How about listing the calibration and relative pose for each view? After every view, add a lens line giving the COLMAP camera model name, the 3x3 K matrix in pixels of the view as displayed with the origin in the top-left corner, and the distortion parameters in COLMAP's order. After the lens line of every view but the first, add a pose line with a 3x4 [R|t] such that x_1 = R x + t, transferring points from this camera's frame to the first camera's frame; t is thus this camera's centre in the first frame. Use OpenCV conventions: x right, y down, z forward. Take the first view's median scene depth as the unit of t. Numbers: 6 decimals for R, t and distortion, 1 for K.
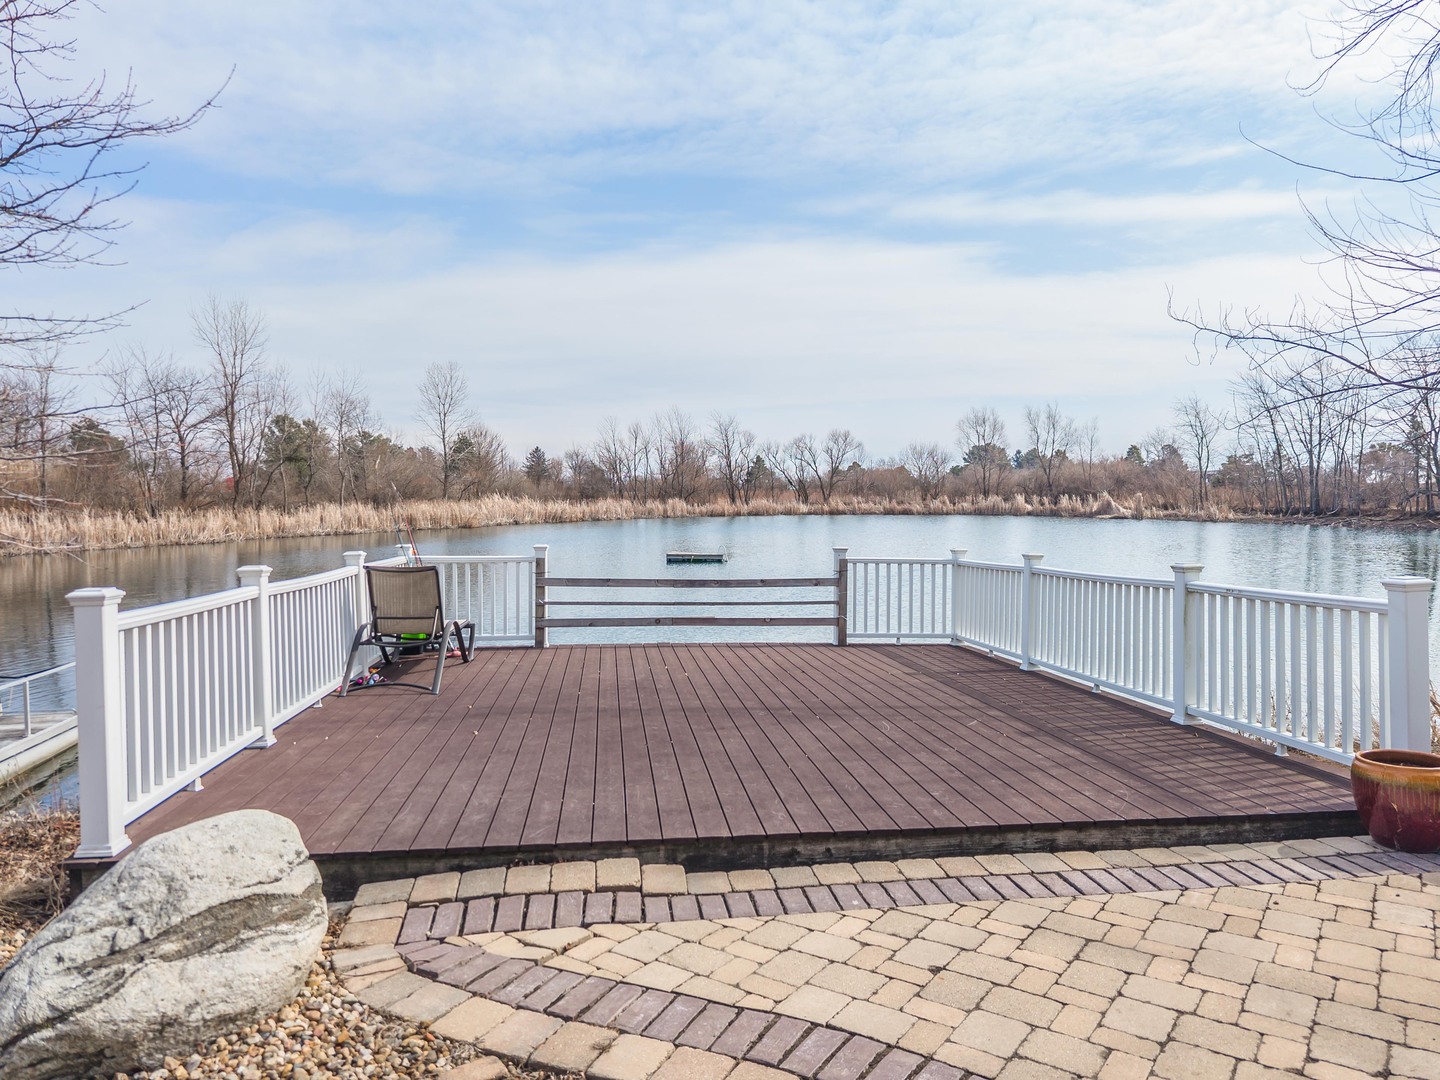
lens RADIAL K [[960.2, 0, 718.2], [0, 960.2, 542.8], [0, 0, 1]] dist [0.028320, -0.028948]
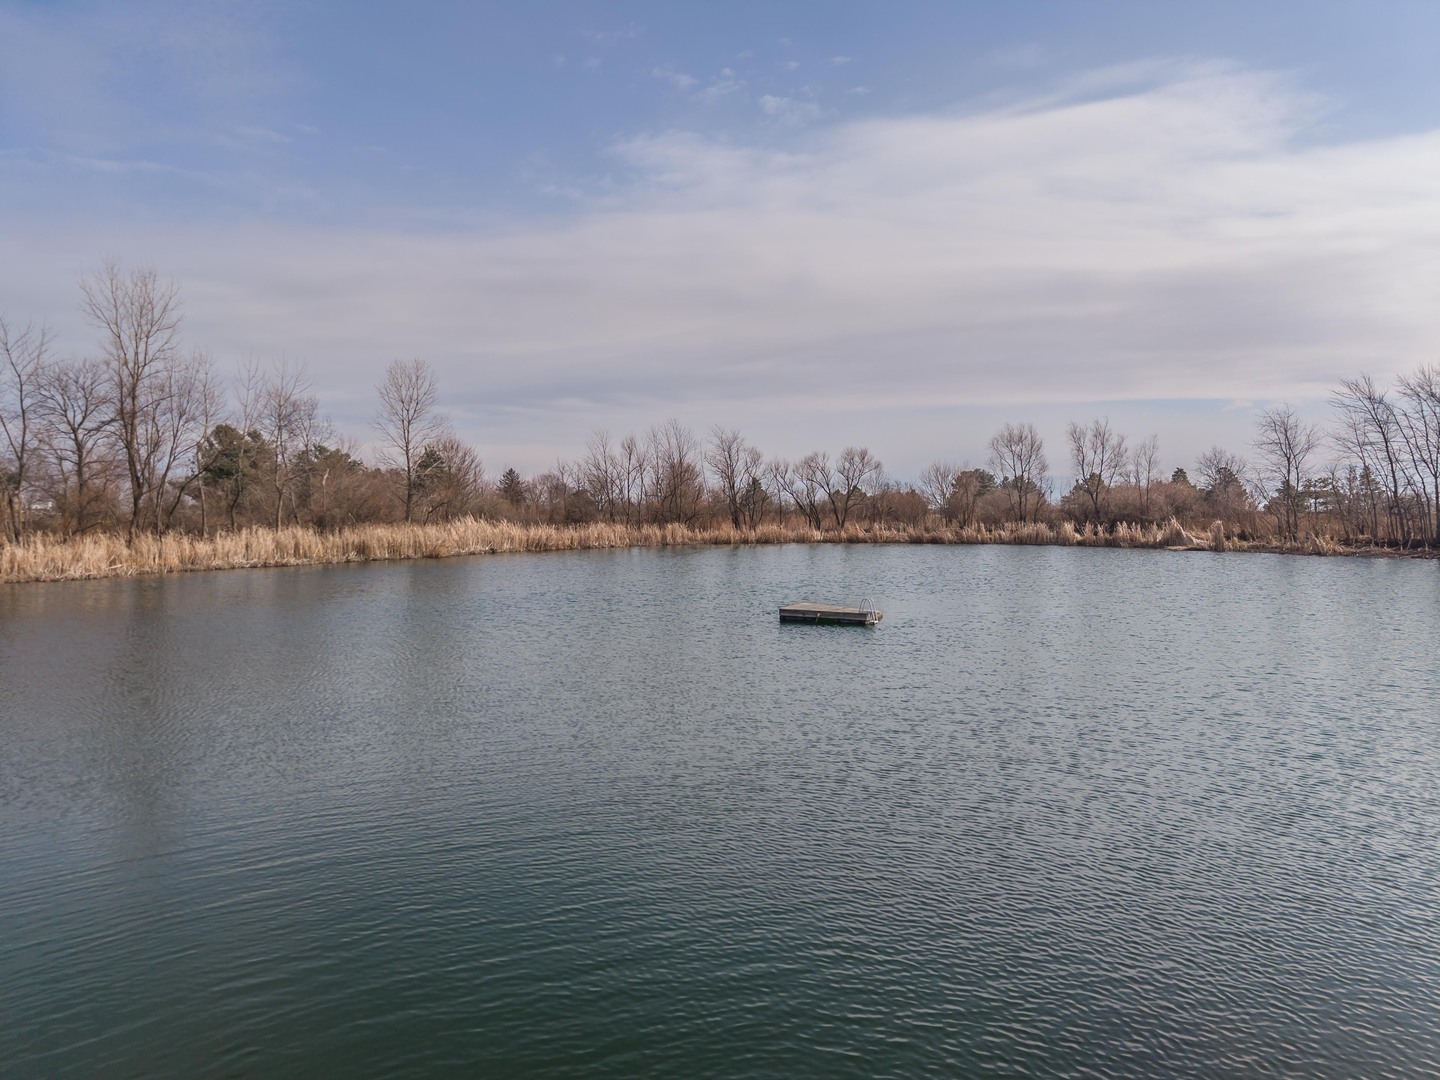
lens RADIAL K [[960.2, 0, 710.2], [0, 960.2, 545.1], [0, 0, 1]] dist [0.028320, -0.028948]
pose [[0.999746, 0.006254, 0.021647, -0.050782], [-0.005728, 0.999689, -0.024277, -0.009105], [-0.021792, 0.024147, 0.999471, 0.206938]]
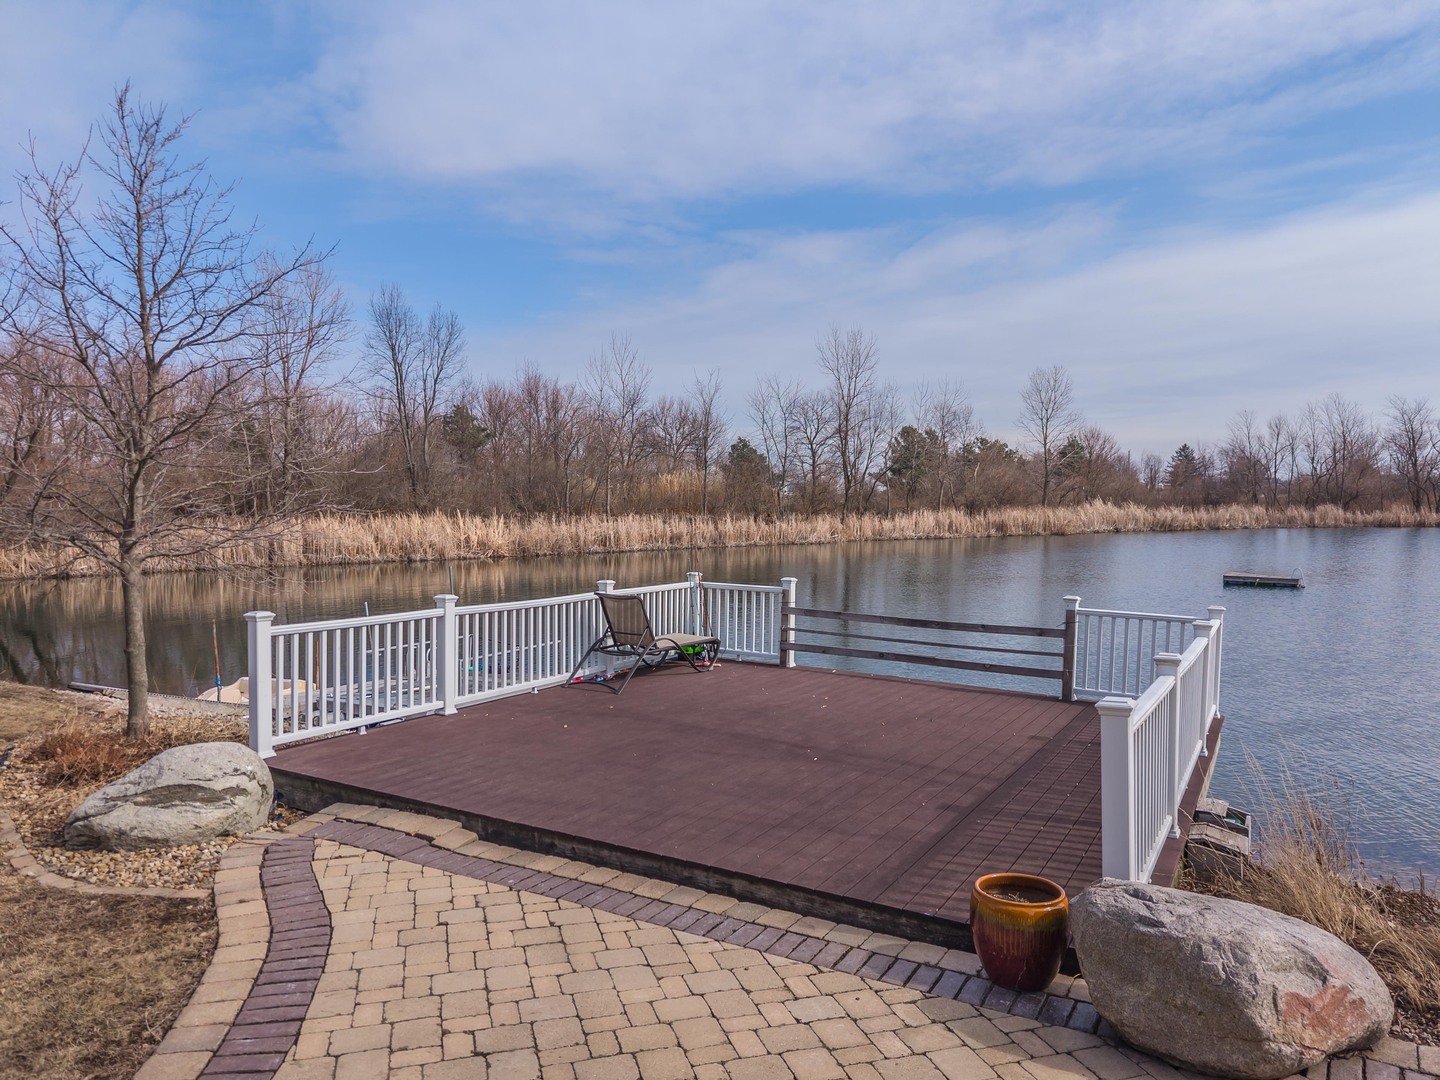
lens RADIAL K [[960.2, 0, 719.0], [0, 960.2, 539.1], [0, 0, 1]] dist [0.028320, -0.028948]
pose [[0.798793, 0.029166, -0.600899, 0.062644], [-0.031942, 0.999471, 0.006050, -0.007124], [0.600758, 0.014361, 0.799302, 0.003398]]
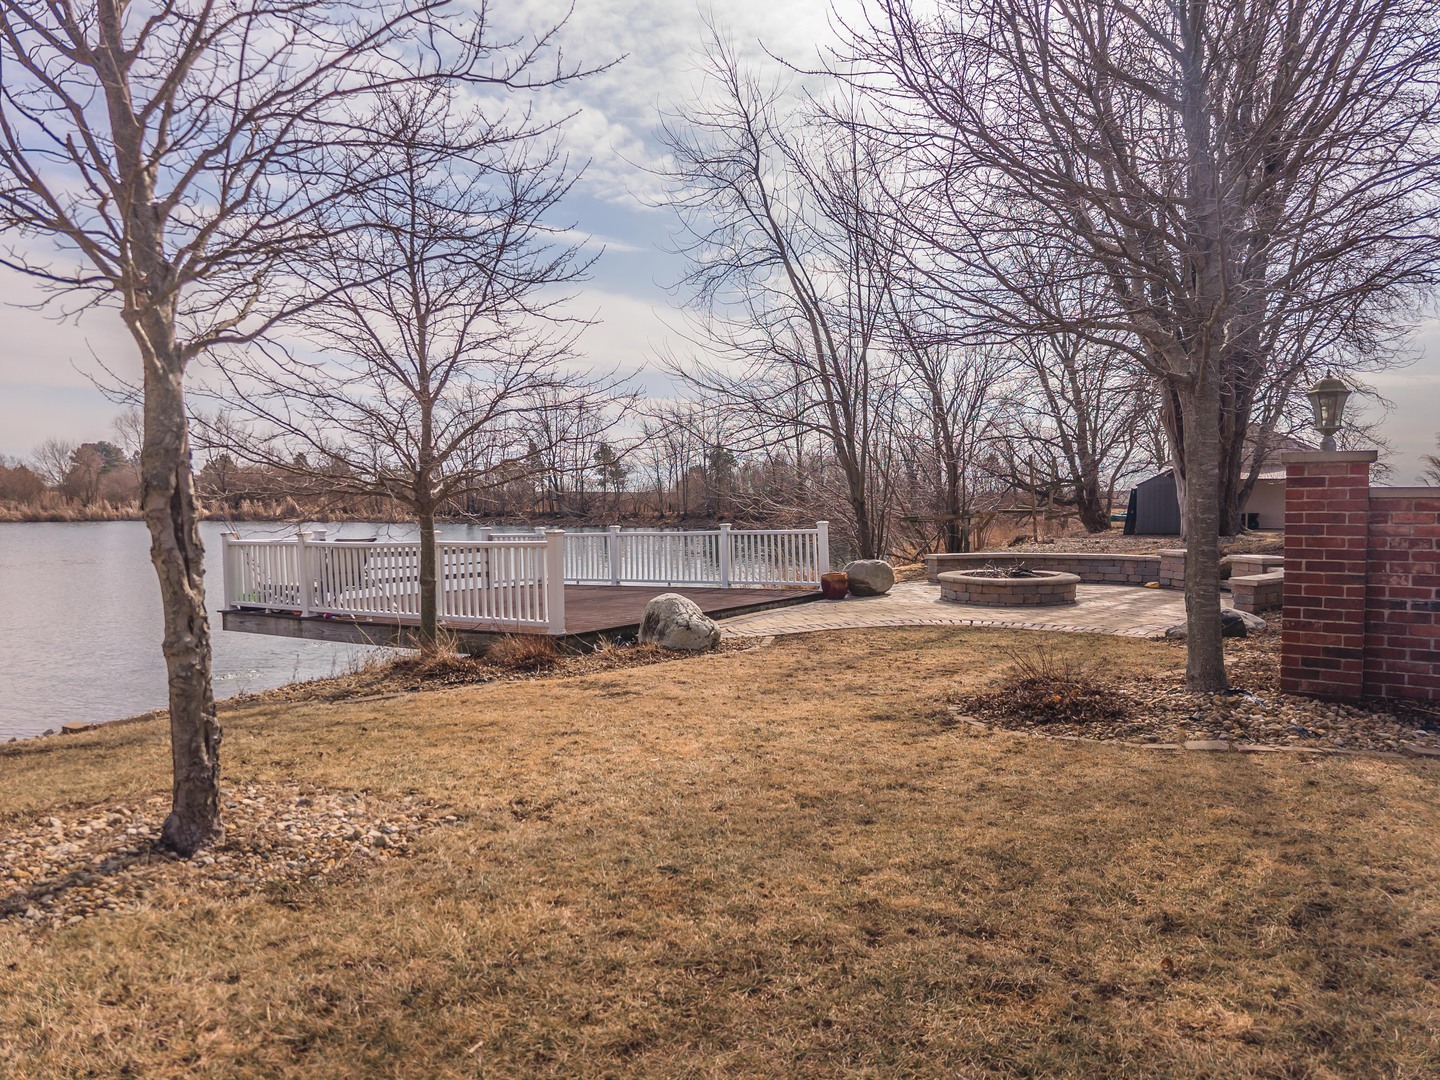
lens RADIAL K [[960.2, 0, 721.2], [0, 960.2, 538.5], [0, 0, 1]] dist [0.028320, -0.028948]
pose [[0.652454, -0.029023, 0.757272, -0.126889], [0.036737, 0.999303, 0.006648, 0.004126], [-0.756937, 0.023483, 0.653065, -0.054559]]
